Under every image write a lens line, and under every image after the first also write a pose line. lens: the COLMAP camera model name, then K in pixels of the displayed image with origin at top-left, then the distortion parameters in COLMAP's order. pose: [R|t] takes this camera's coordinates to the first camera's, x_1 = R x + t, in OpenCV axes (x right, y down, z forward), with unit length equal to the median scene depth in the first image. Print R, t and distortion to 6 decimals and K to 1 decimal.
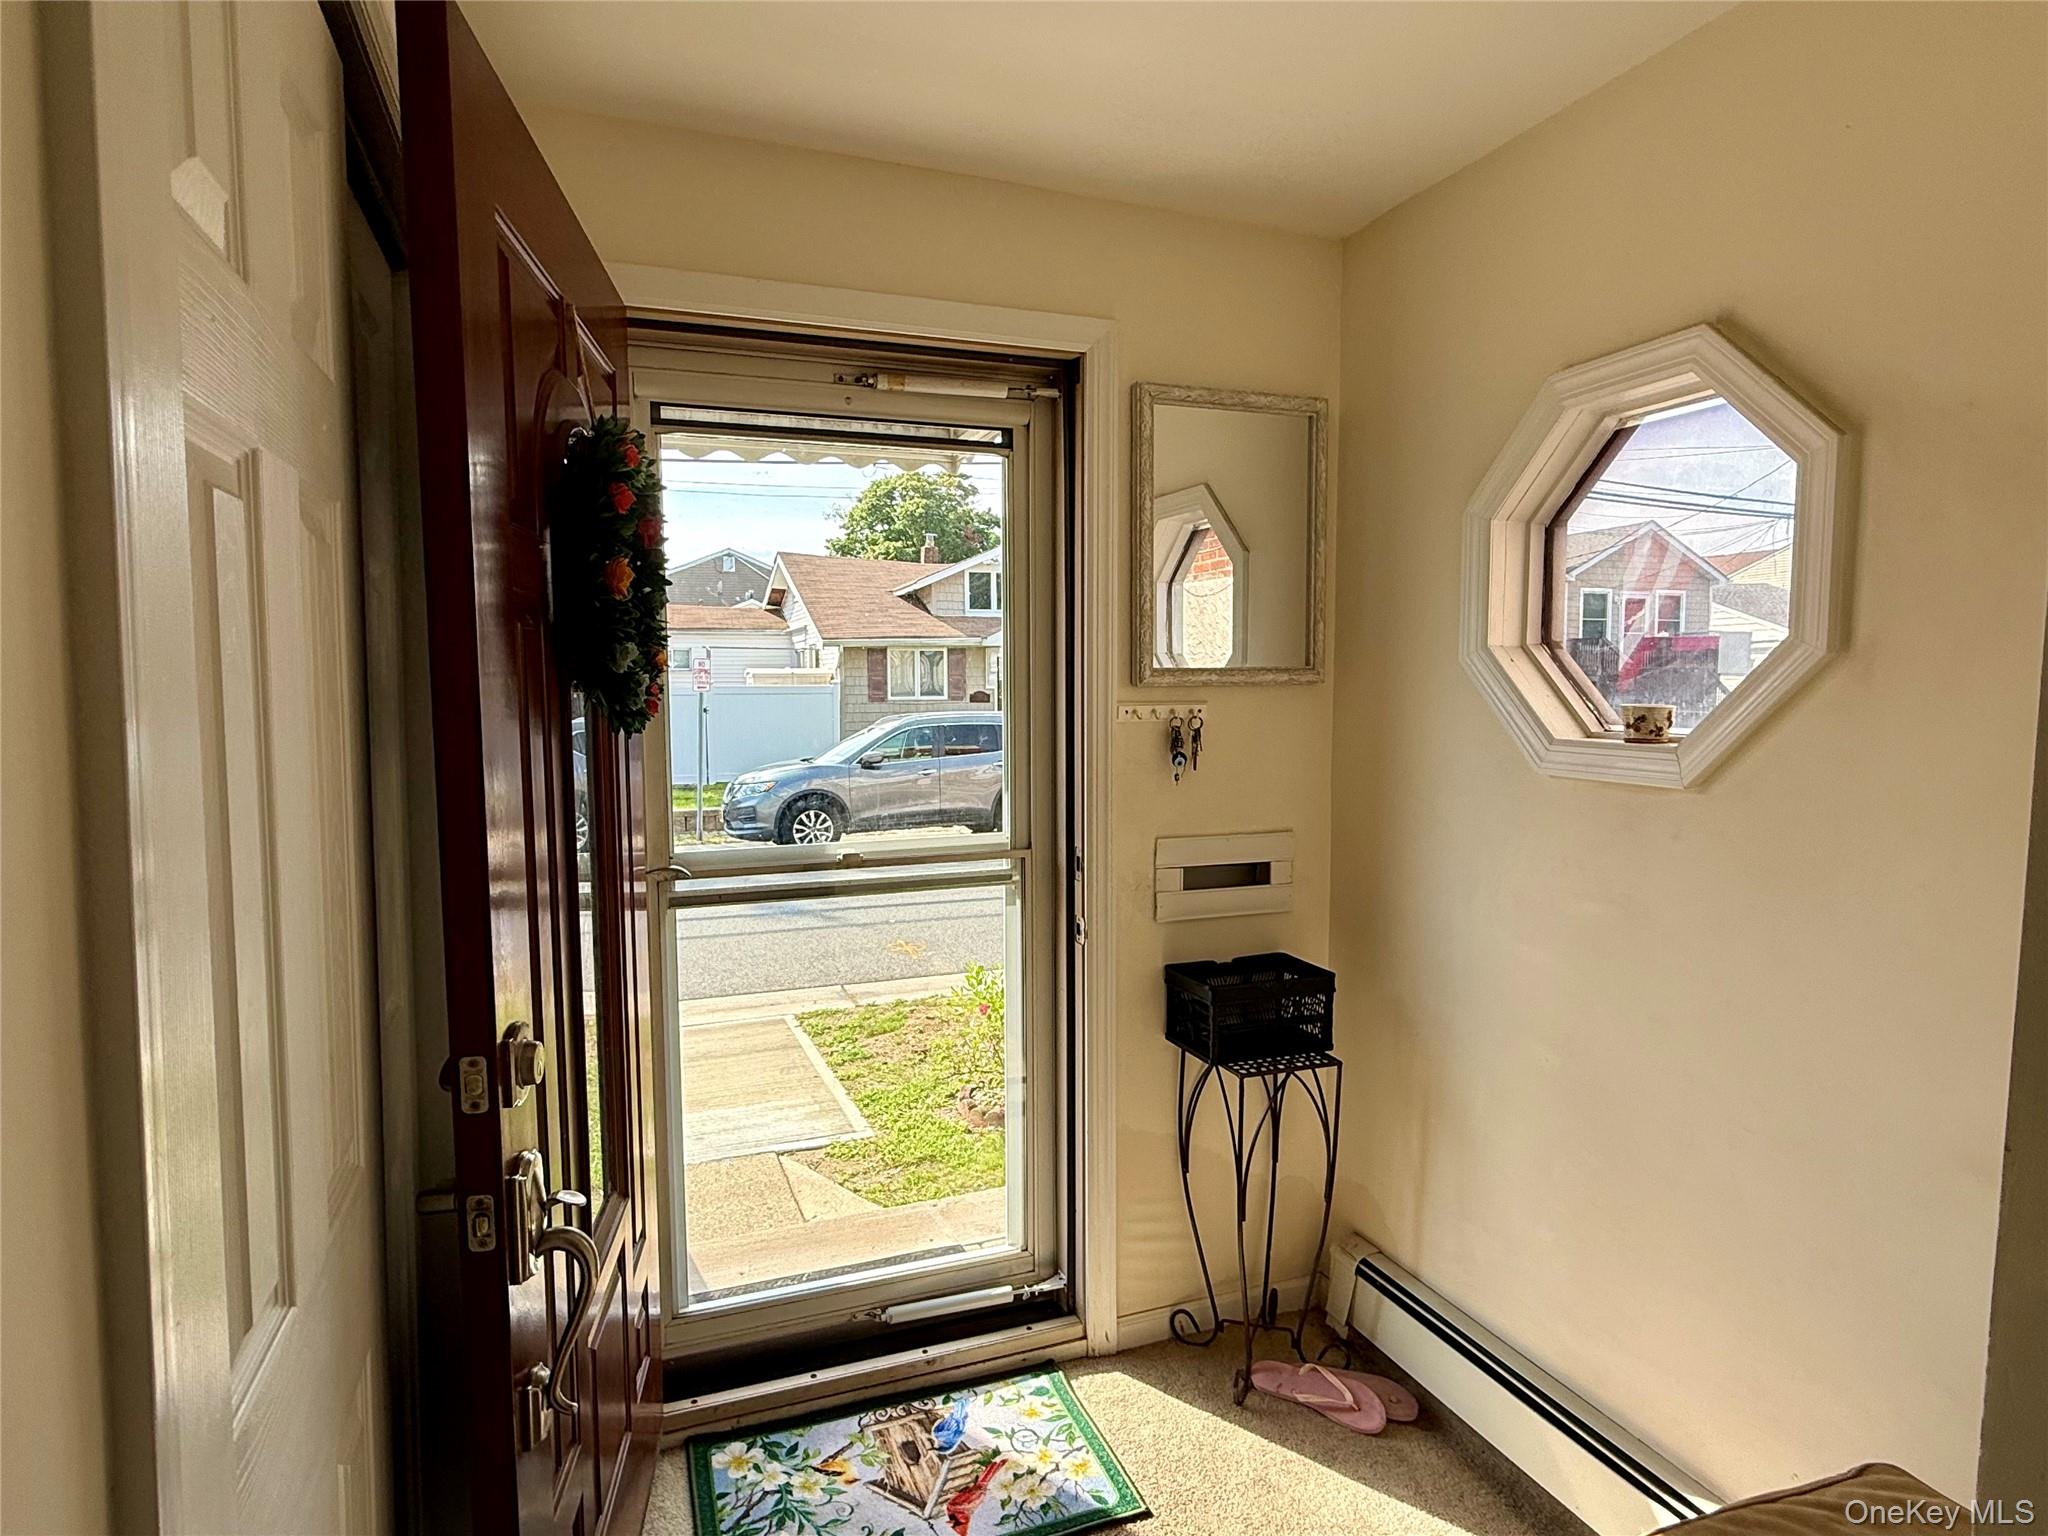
lens RADIAL K [[1131.9, 0, 1023.7], [0, 1131.9, 765.5], [0, 0, 1]] dist [-0.000474, -0.000030]
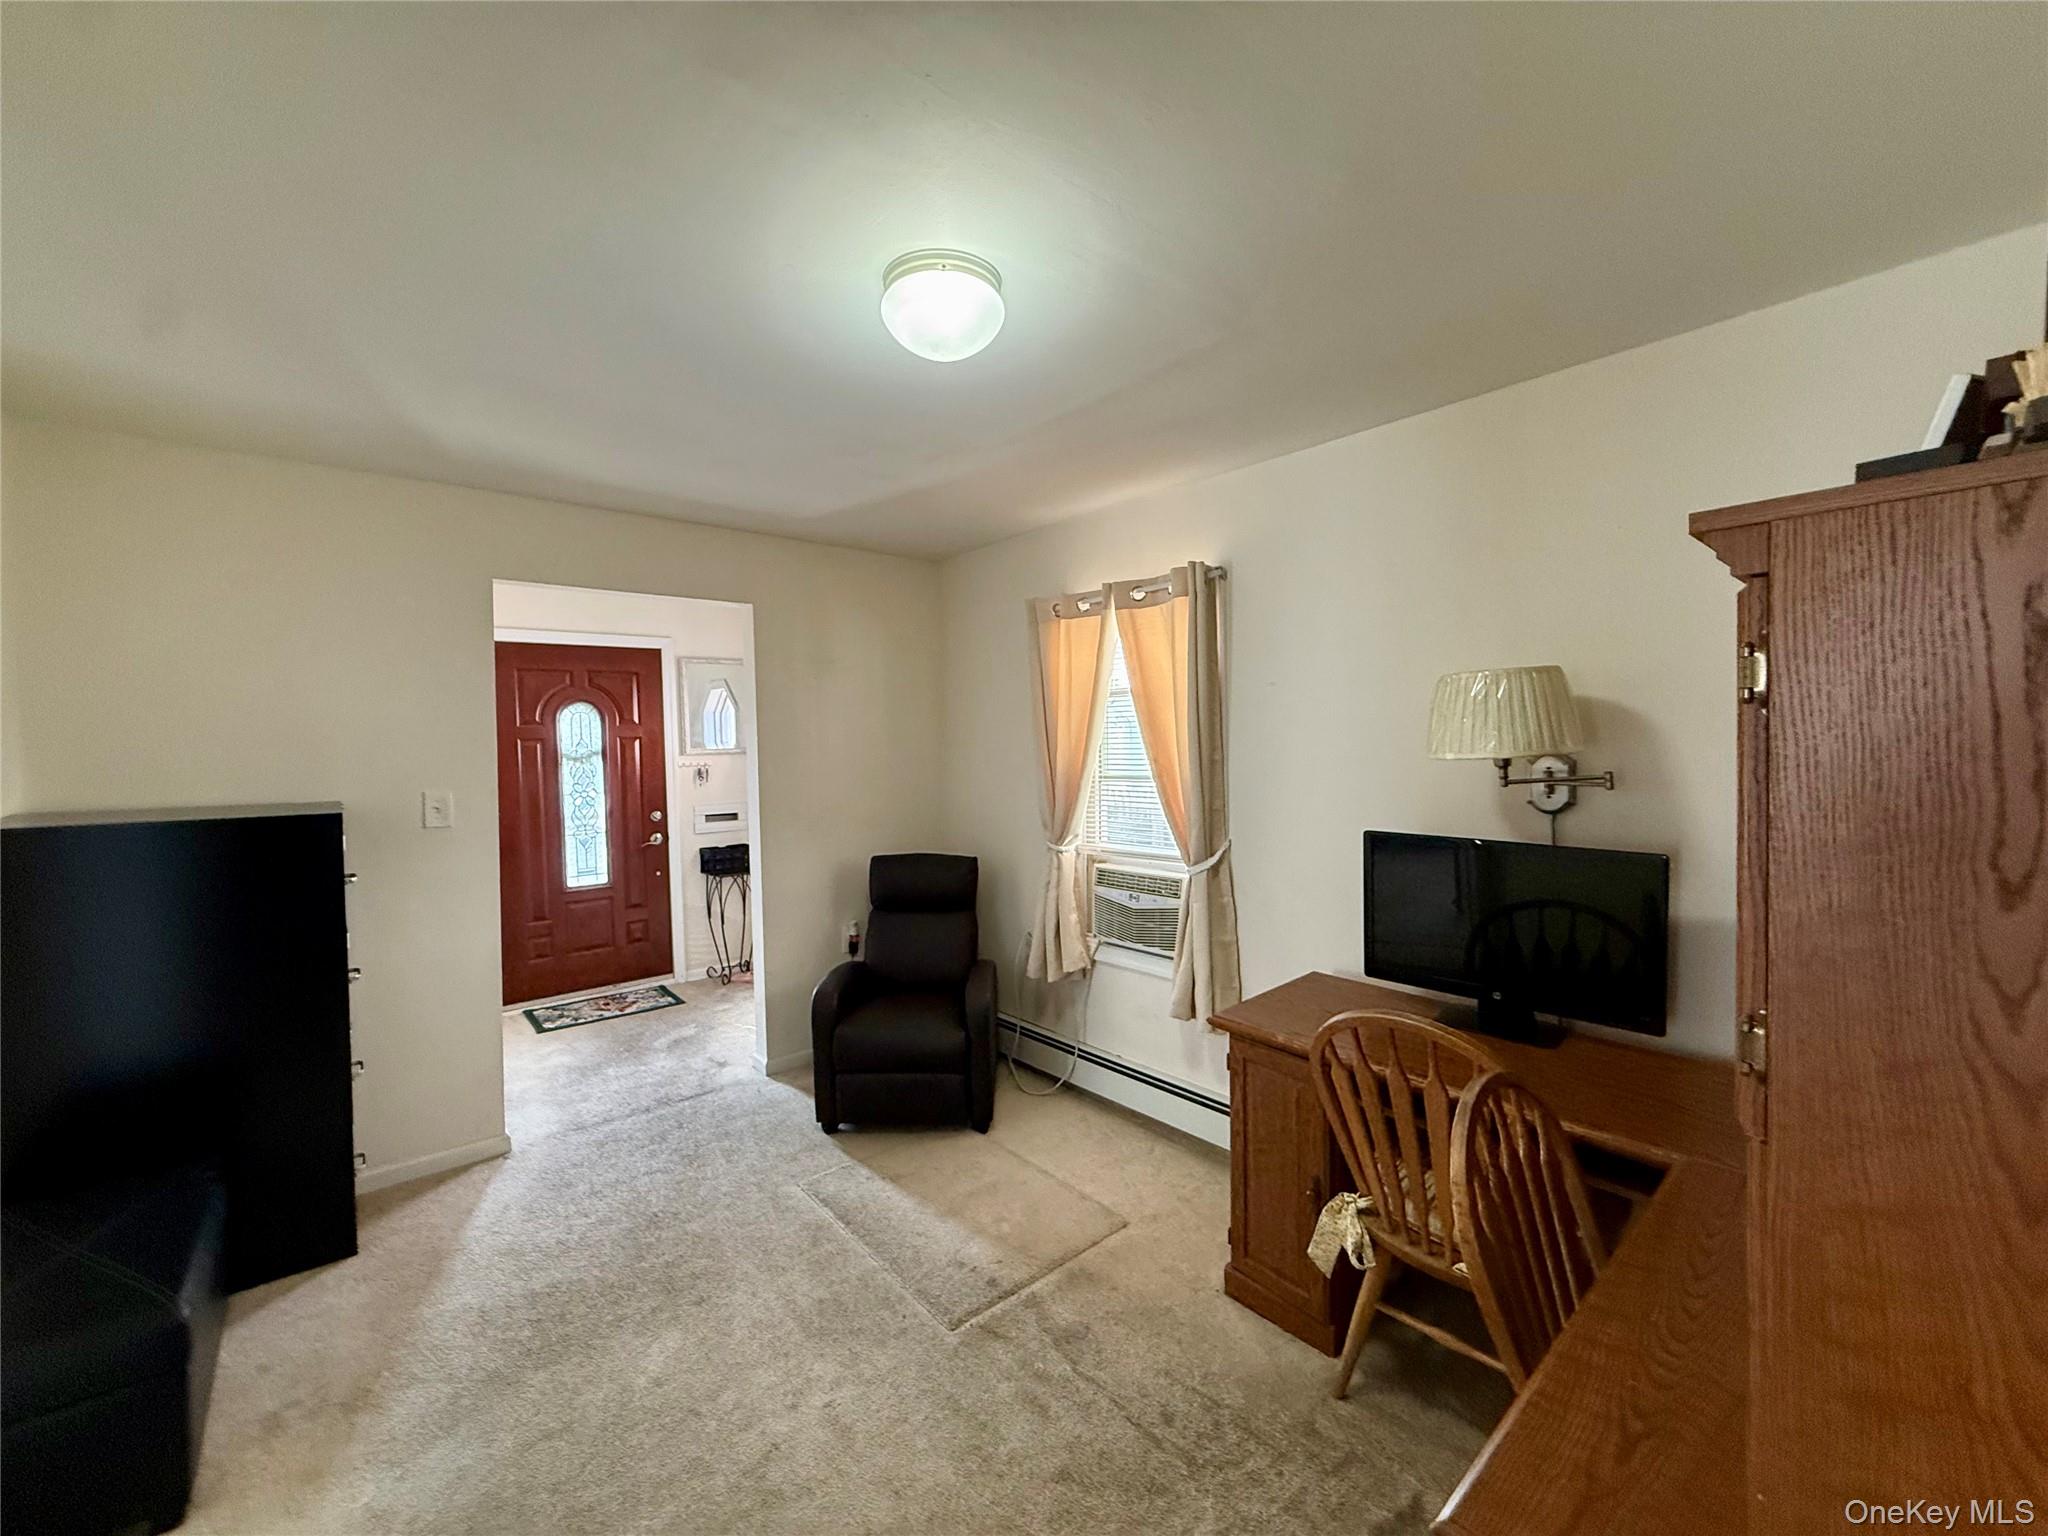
lens RADIAL K [[818.8, 0, 1023.4], [0, 818.8, 765.2], [0, 0, 1]] dist [0.000819, 0.000110]
pose [[0.938239, -0.020889, 0.345358, 0.184997], [0.042744, 0.997527, -0.055788, 0.115539], [-0.343339, 0.067104, 0.936811, -1.357282]]
